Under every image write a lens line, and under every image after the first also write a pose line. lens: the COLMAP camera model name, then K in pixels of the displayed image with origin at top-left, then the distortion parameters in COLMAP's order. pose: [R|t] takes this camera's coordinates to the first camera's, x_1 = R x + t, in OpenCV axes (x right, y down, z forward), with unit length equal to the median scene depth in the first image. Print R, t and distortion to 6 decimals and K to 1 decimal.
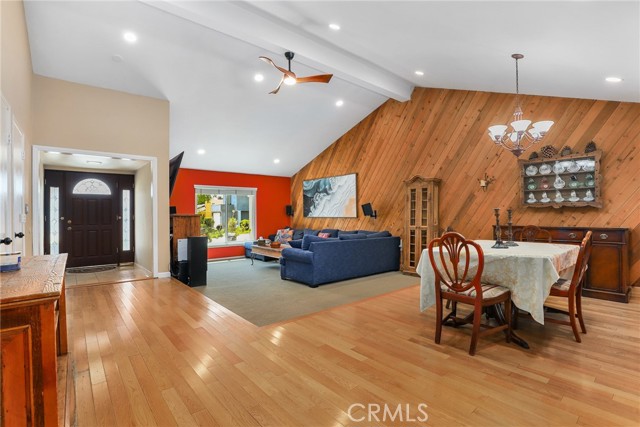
lens RADIAL K [[297.2, 0, 321.1], [0, 297.2, 223.5], [0, 0, 1]] dist [-0.024605, 0.001094]
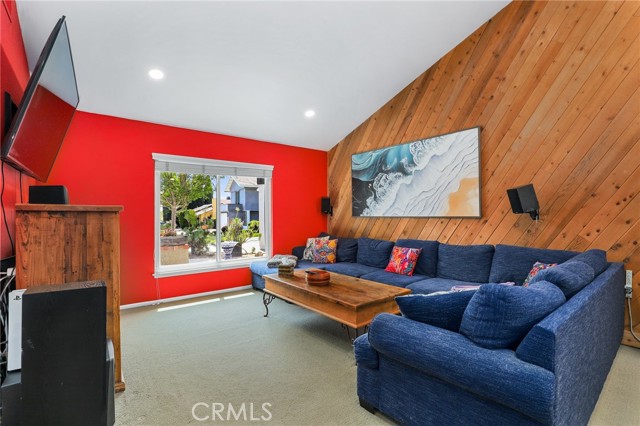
lens RADIAL K [[297.2, 0, 321.1], [0, 297.2, 223.0], [0, 0, 1]] dist [-0.024605, 0.001094]
pose [[0.999535, 0.002766, -0.030375, -0.110381], [-0.002903, 0.999986, -0.004491, -0.006975], [0.030362, 0.004577, 0.999528, 0.445433]]
